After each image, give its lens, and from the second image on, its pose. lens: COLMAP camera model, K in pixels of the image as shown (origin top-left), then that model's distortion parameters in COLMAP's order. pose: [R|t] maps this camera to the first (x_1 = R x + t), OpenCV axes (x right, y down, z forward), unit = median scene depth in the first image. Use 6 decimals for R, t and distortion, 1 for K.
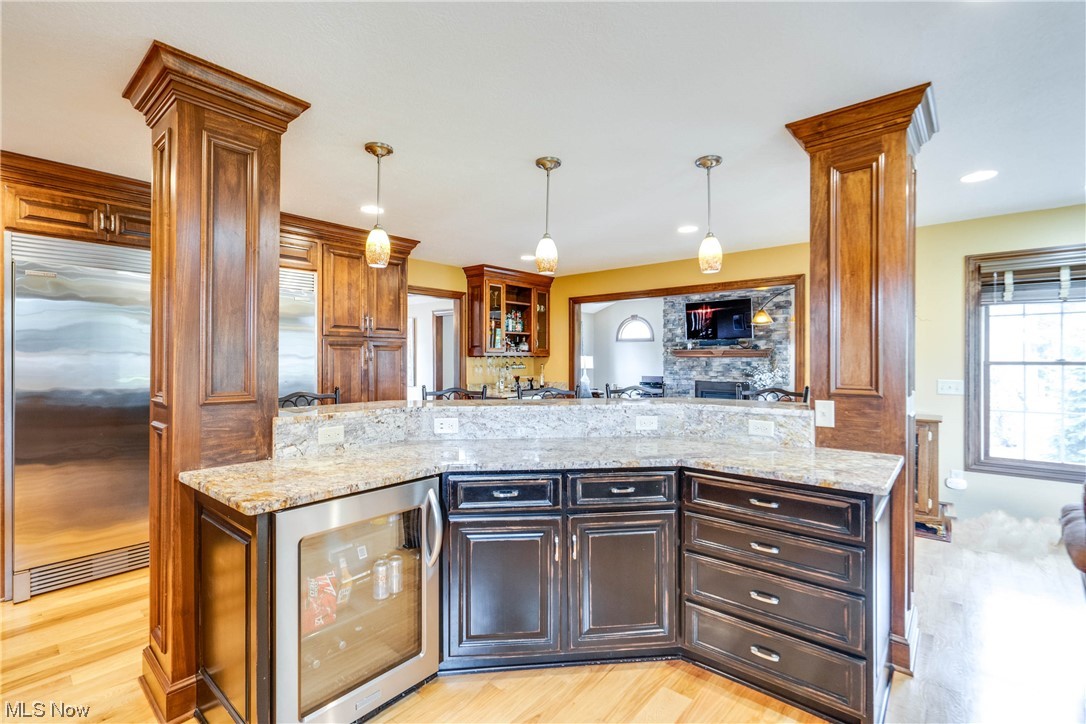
lens RADIAL K [[492.4, 0, 540.9], [0, 492.4, 357.1], [0, 0, 1]] dist [-0.012799, -0.000181]
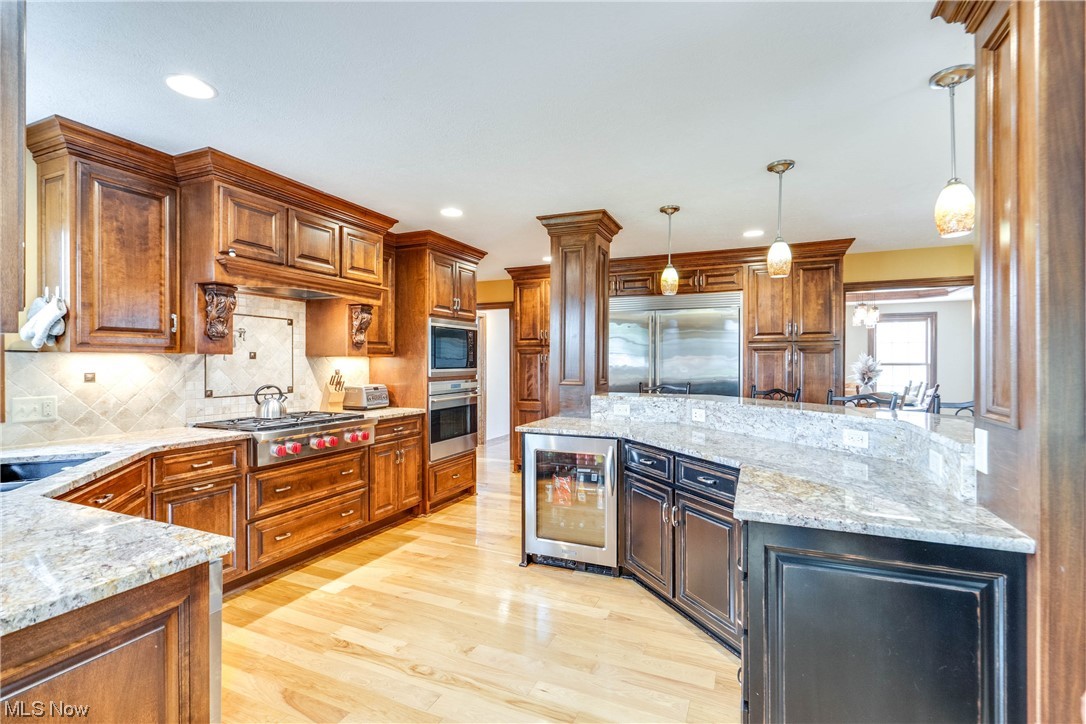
lens RADIAL K [[492.4, 0, 538.4], [0, 492.4, 363.7], [0, 0, 1]] dist [-0.012799, -0.000181]
pose [[0.269407, 0.001825, -0.963025, 0.861842], [0.005884, 0.999976, 0.003541, 0.001612], [0.963009, -0.006621, 0.269390, 0.261755]]
